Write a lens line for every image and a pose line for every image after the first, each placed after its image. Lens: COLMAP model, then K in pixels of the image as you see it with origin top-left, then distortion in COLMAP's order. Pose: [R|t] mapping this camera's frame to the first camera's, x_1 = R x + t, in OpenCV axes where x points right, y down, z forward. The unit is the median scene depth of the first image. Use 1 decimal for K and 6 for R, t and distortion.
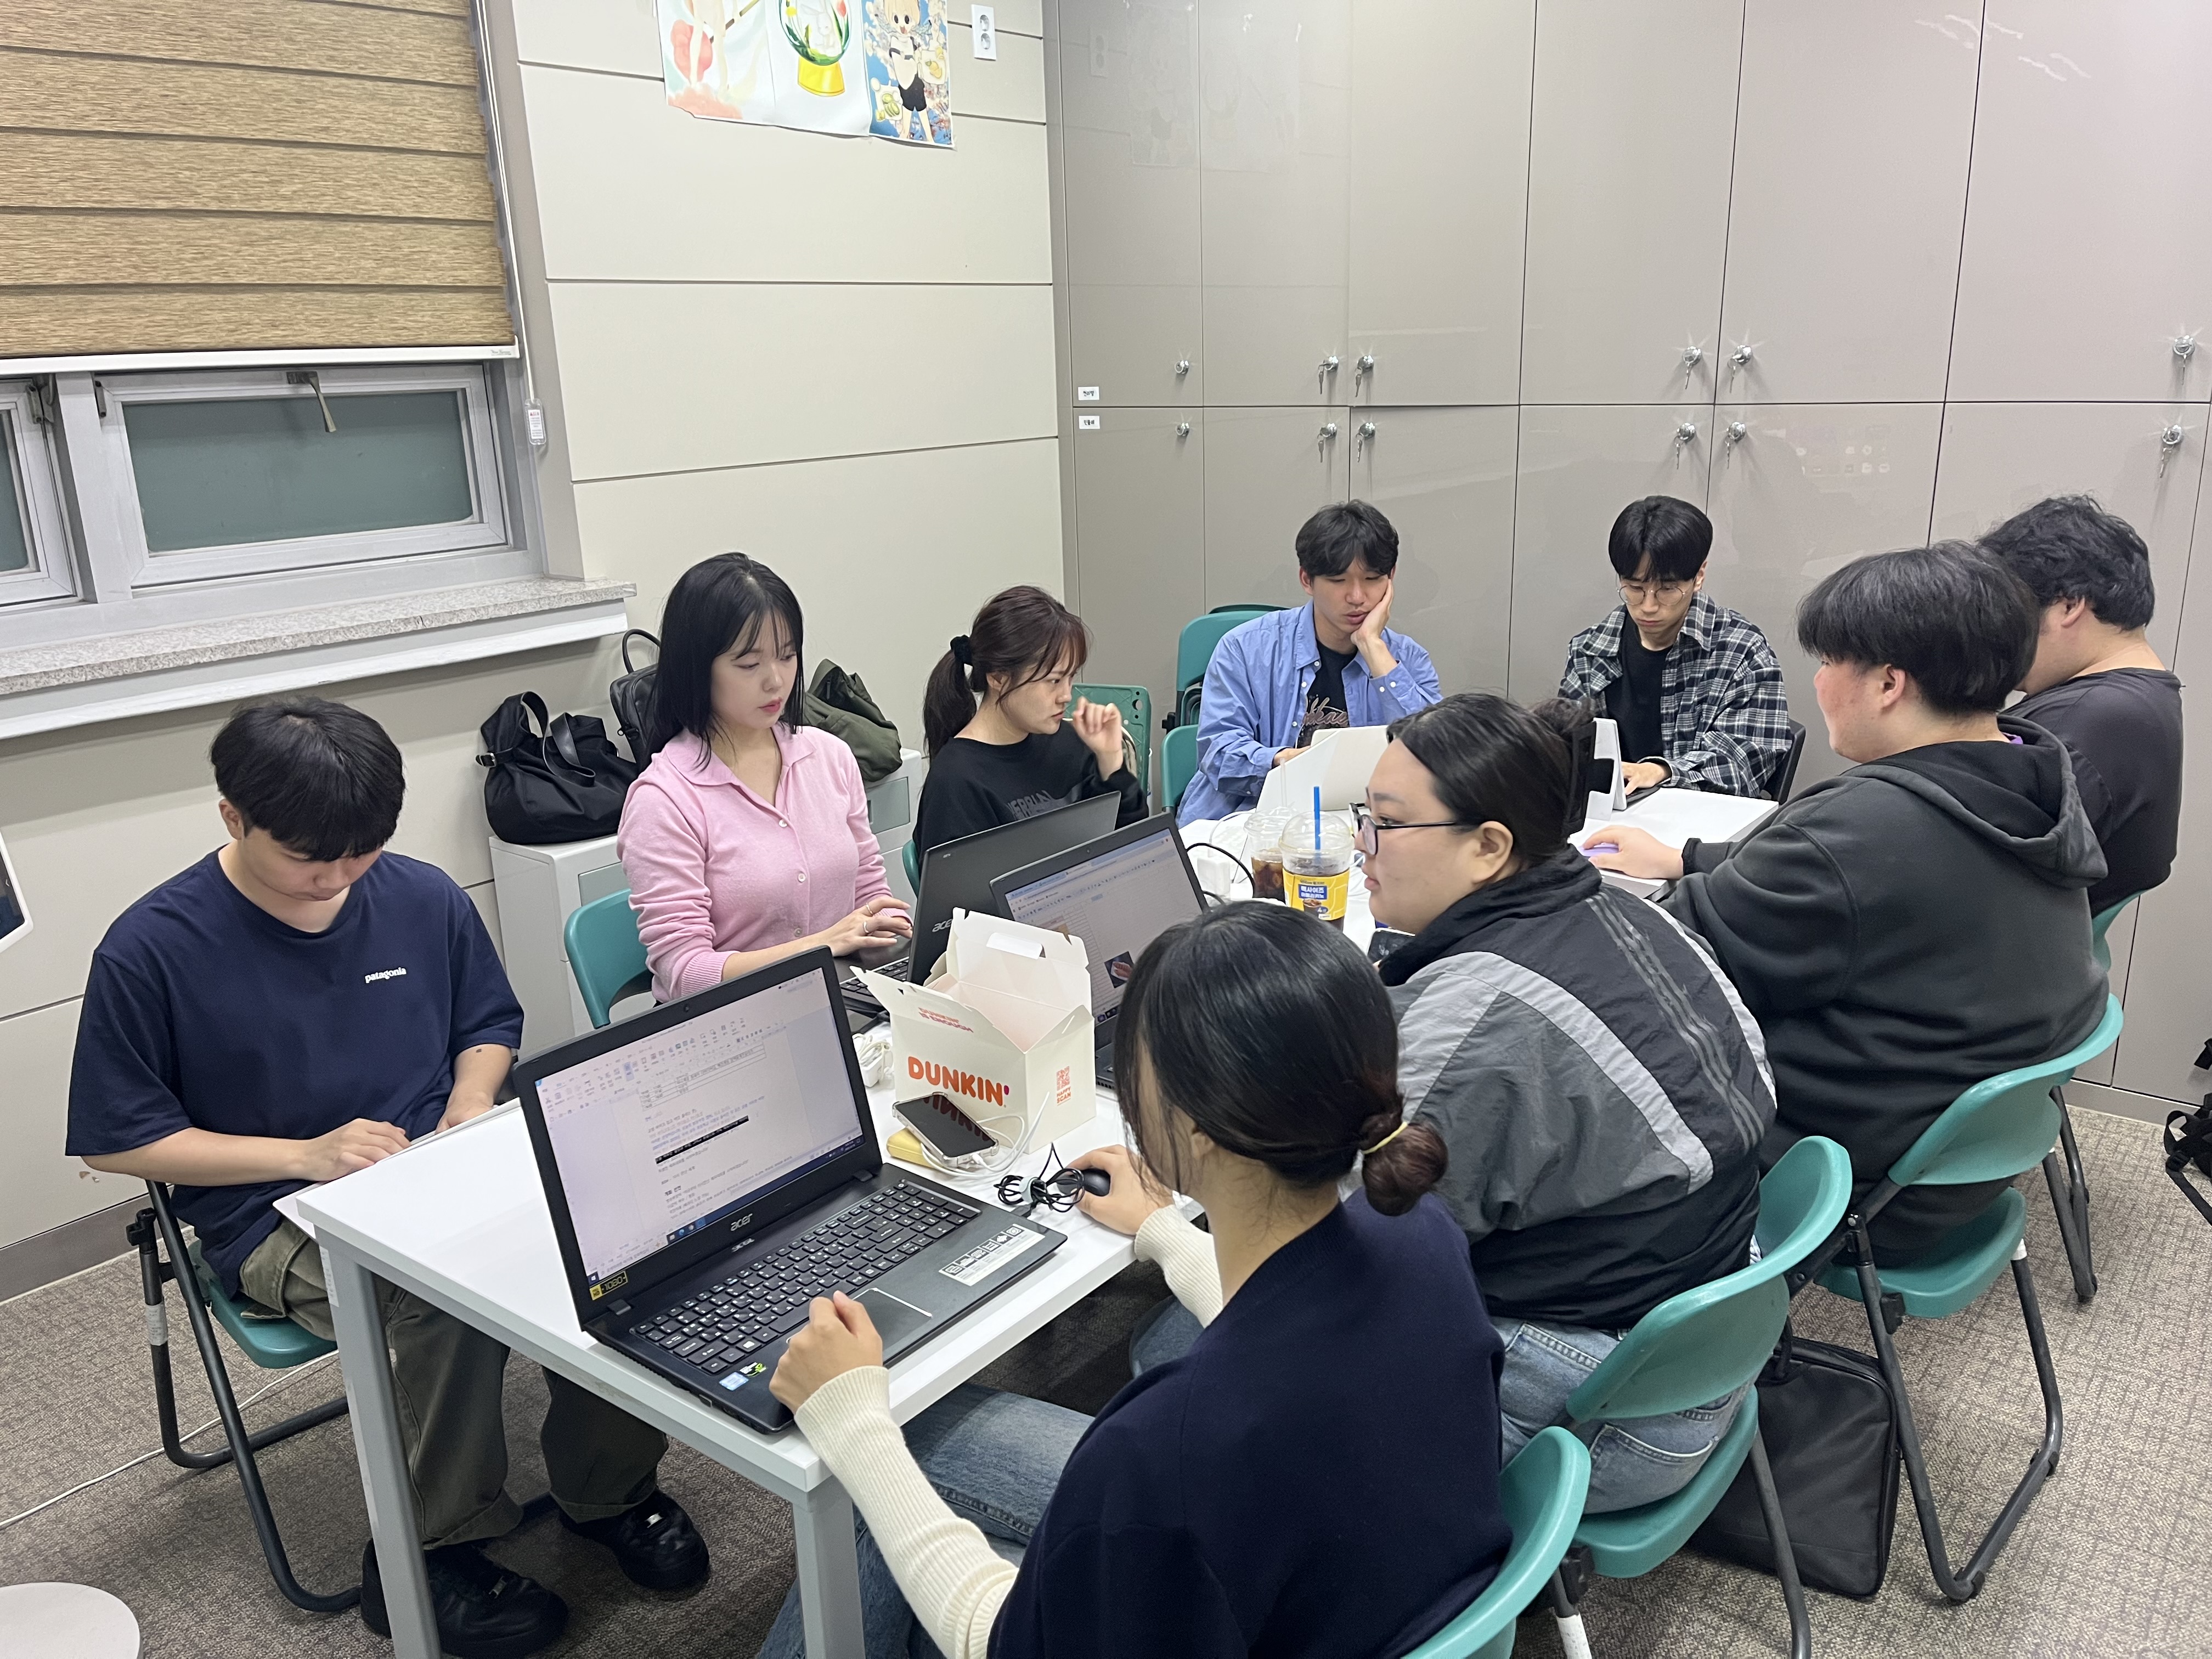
lens RADIAL K [[1668.7, 0, 1091.3], [0, 1668.7, 828.2], [0, 0, 1]] dist [0.064754, -0.077482]
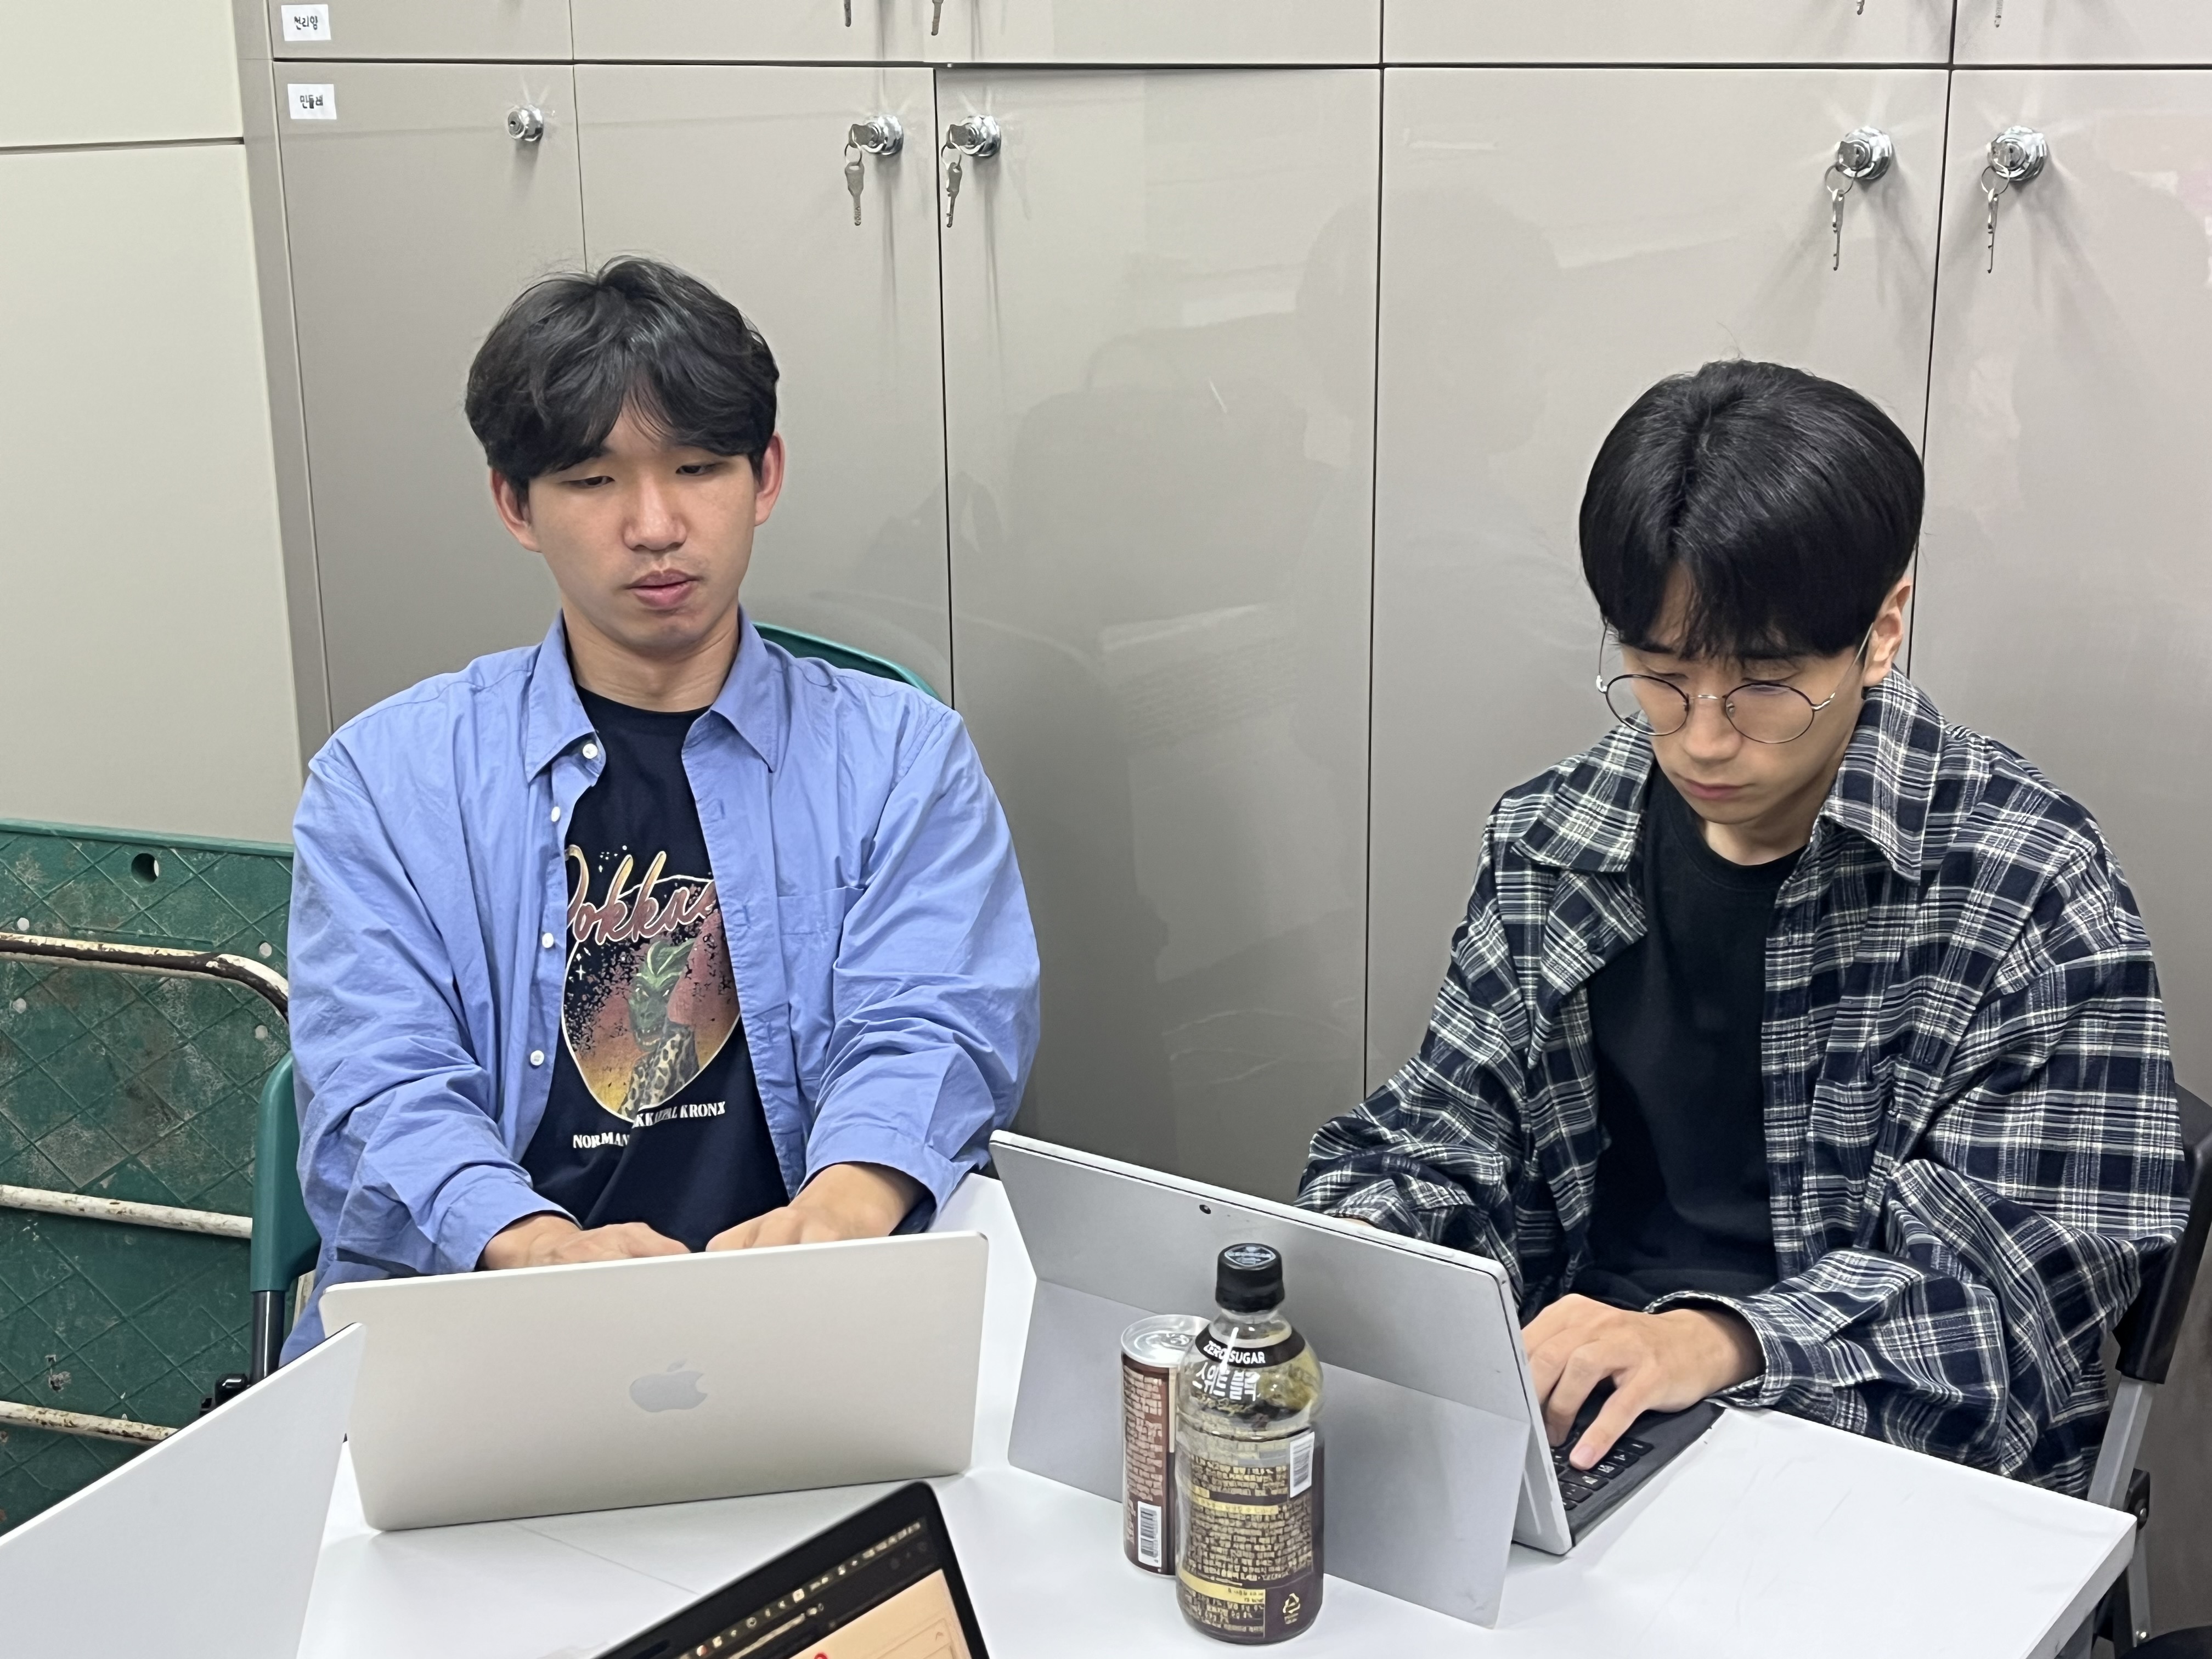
lens RADIAL K [[2846.1, 0, 1100.2], [0, 2846.1, 777.9], [0, 0, 1]] dist [0.081189, -0.029642]
pose [[0.999408, 0.015334, 0.030785, 0.199012], [-0.014535, 0.999556, -0.026016, -0.104222], [-0.031170, 0.025553, 0.999187, 0.478146]]
